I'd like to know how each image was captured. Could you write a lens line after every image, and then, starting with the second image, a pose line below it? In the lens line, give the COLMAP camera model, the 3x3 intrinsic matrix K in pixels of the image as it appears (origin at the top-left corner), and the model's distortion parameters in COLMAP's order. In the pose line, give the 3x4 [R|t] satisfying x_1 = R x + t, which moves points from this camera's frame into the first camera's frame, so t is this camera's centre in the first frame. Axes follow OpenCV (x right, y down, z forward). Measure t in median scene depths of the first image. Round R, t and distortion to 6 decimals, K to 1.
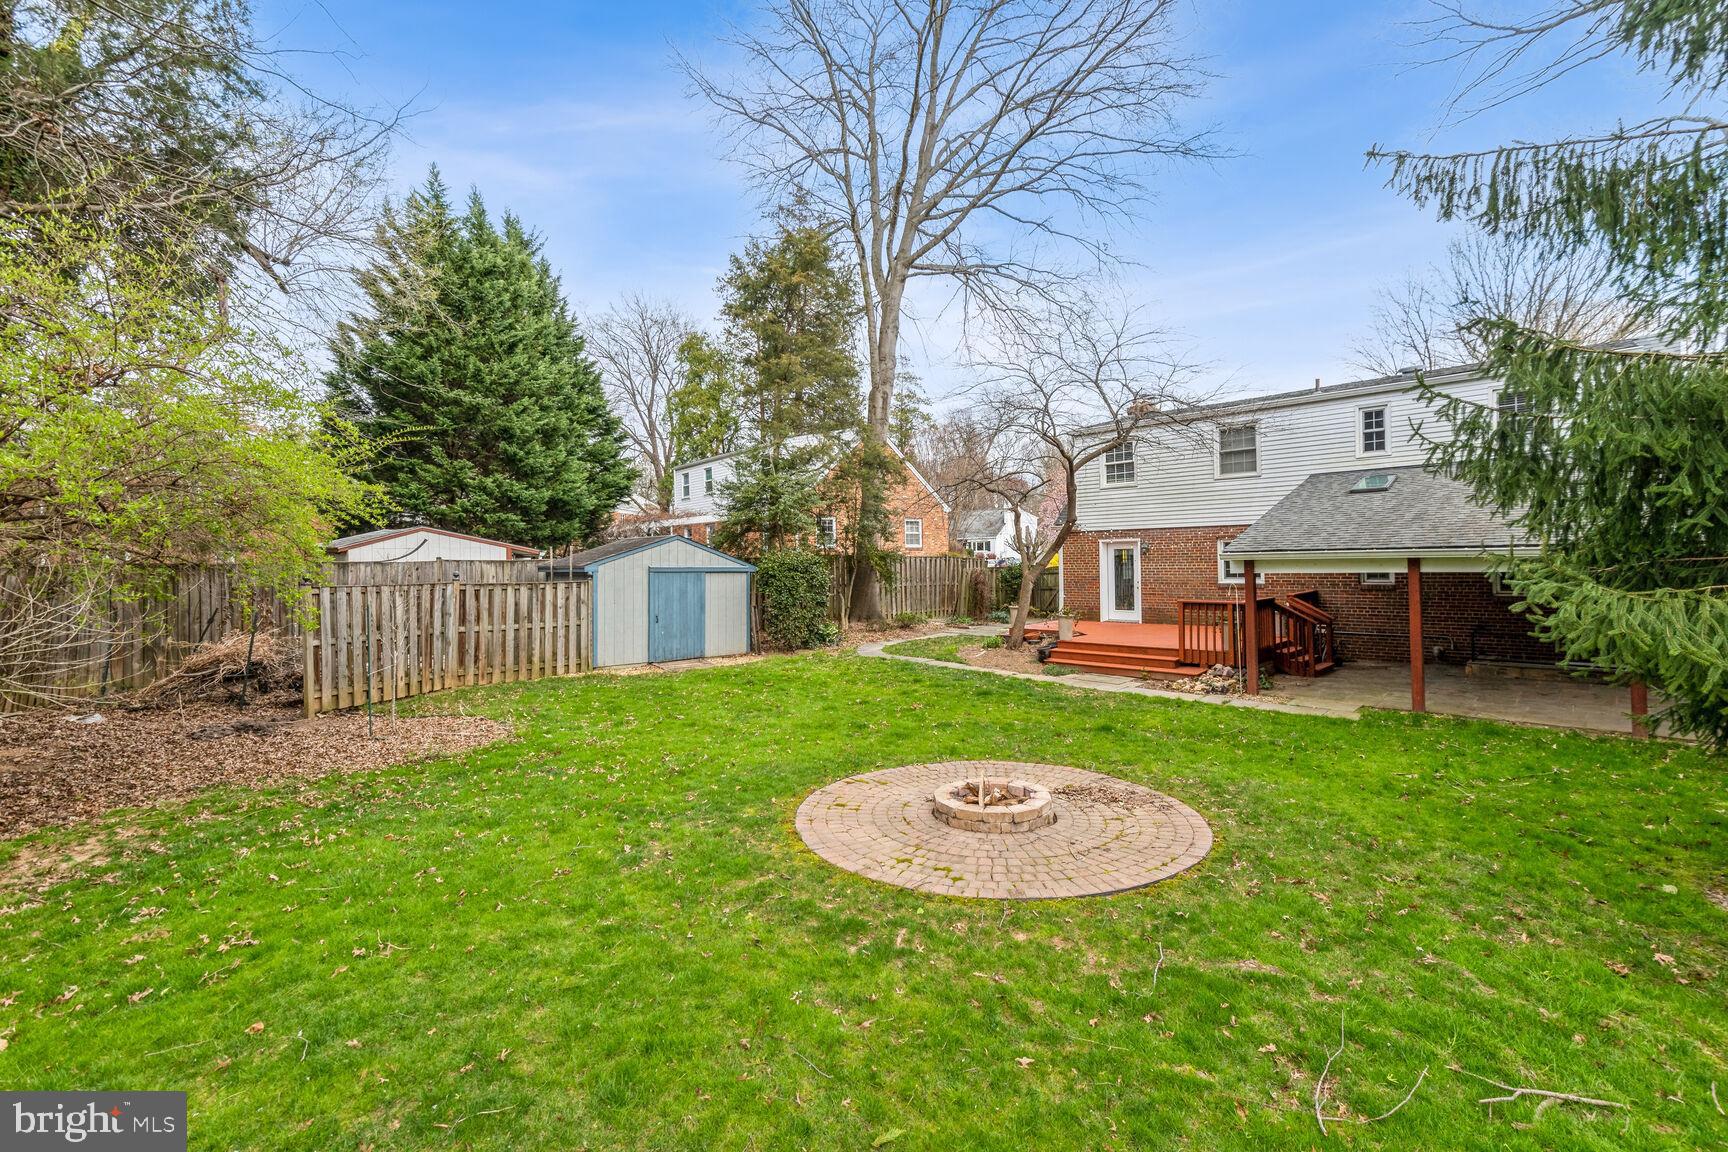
lens RADIAL K [[774.4, 0, 885.8], [0, 774.4, 537.8], [0, 0, 1]] dist [0.050037, -0.021560]
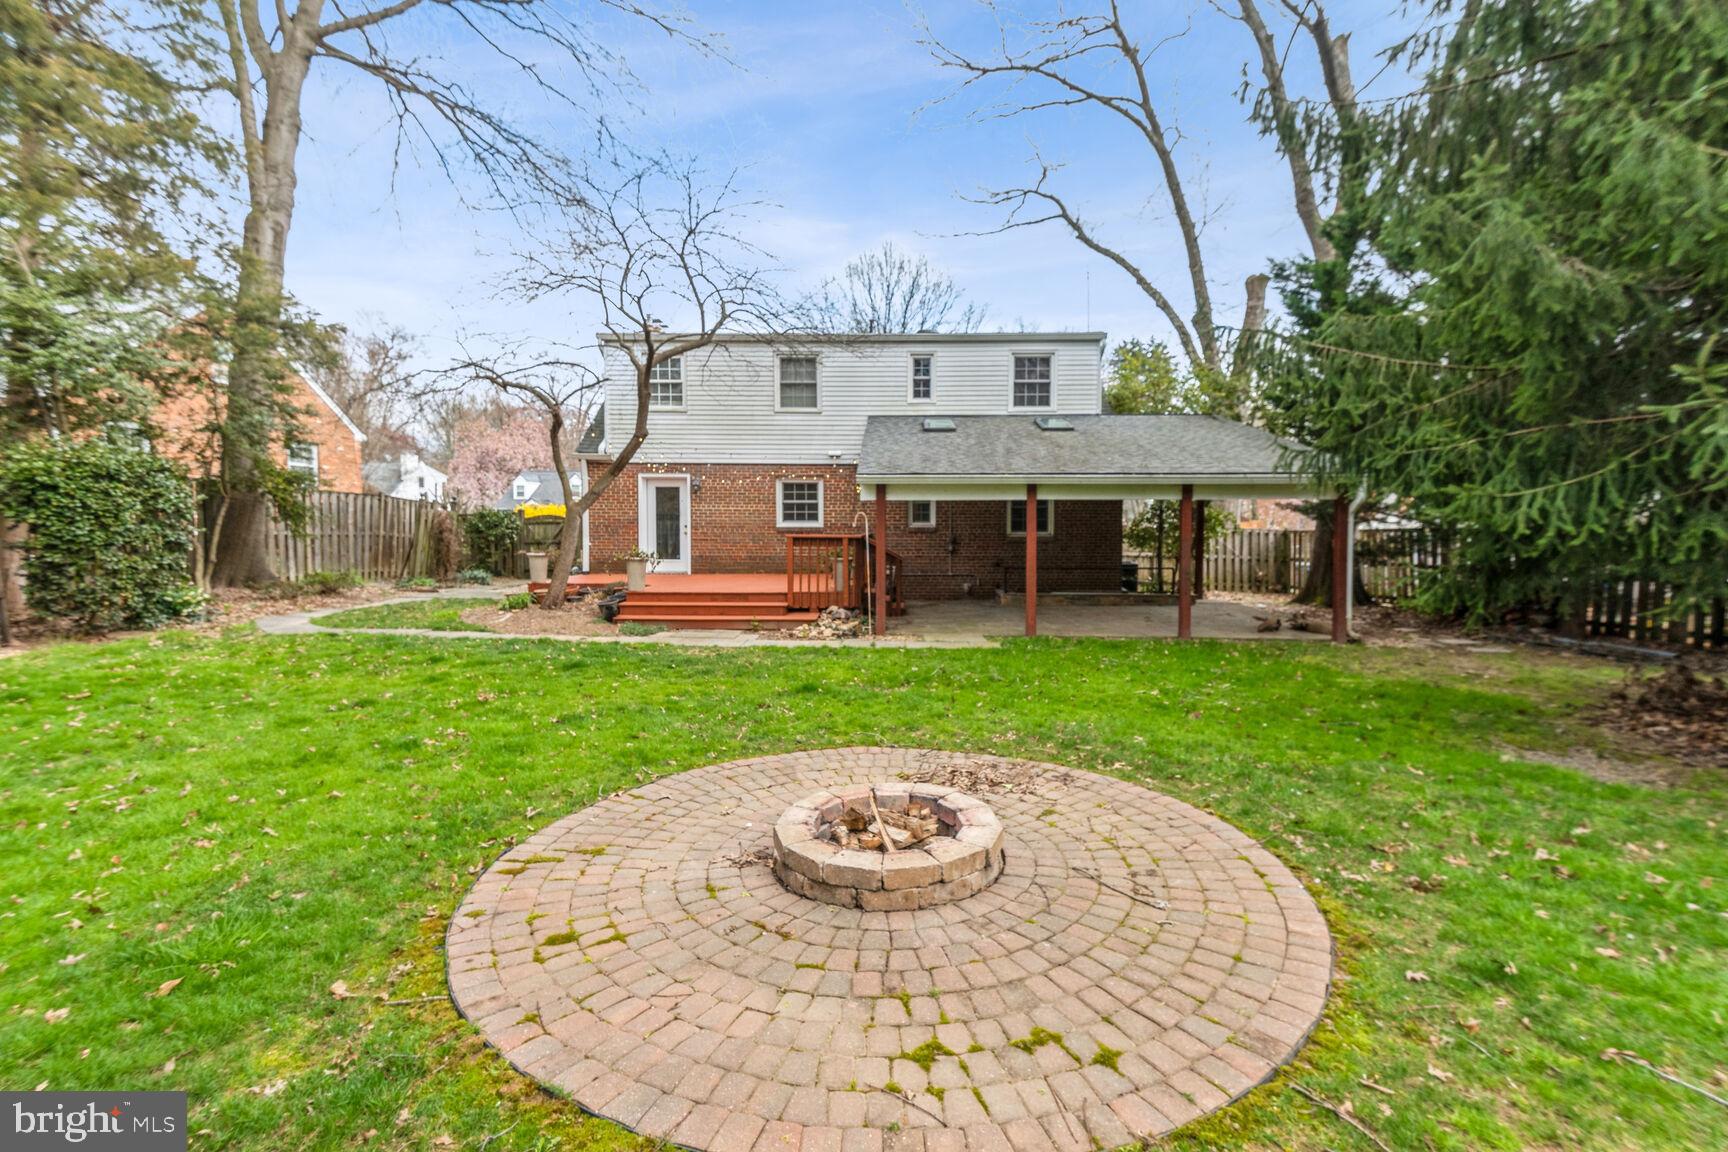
lens RADIAL K [[774.4, 0, 885.8], [0, 774.4, 537.8], [0, 0, 1]] dist [0.050037, -0.021560]
pose [[0.744824, 0.013712, 0.667120, -0.104764], [-0.032831, 0.999331, 0.016116, 0.067614], [-0.666453, -0.033906, 0.744776, 0.312373]]
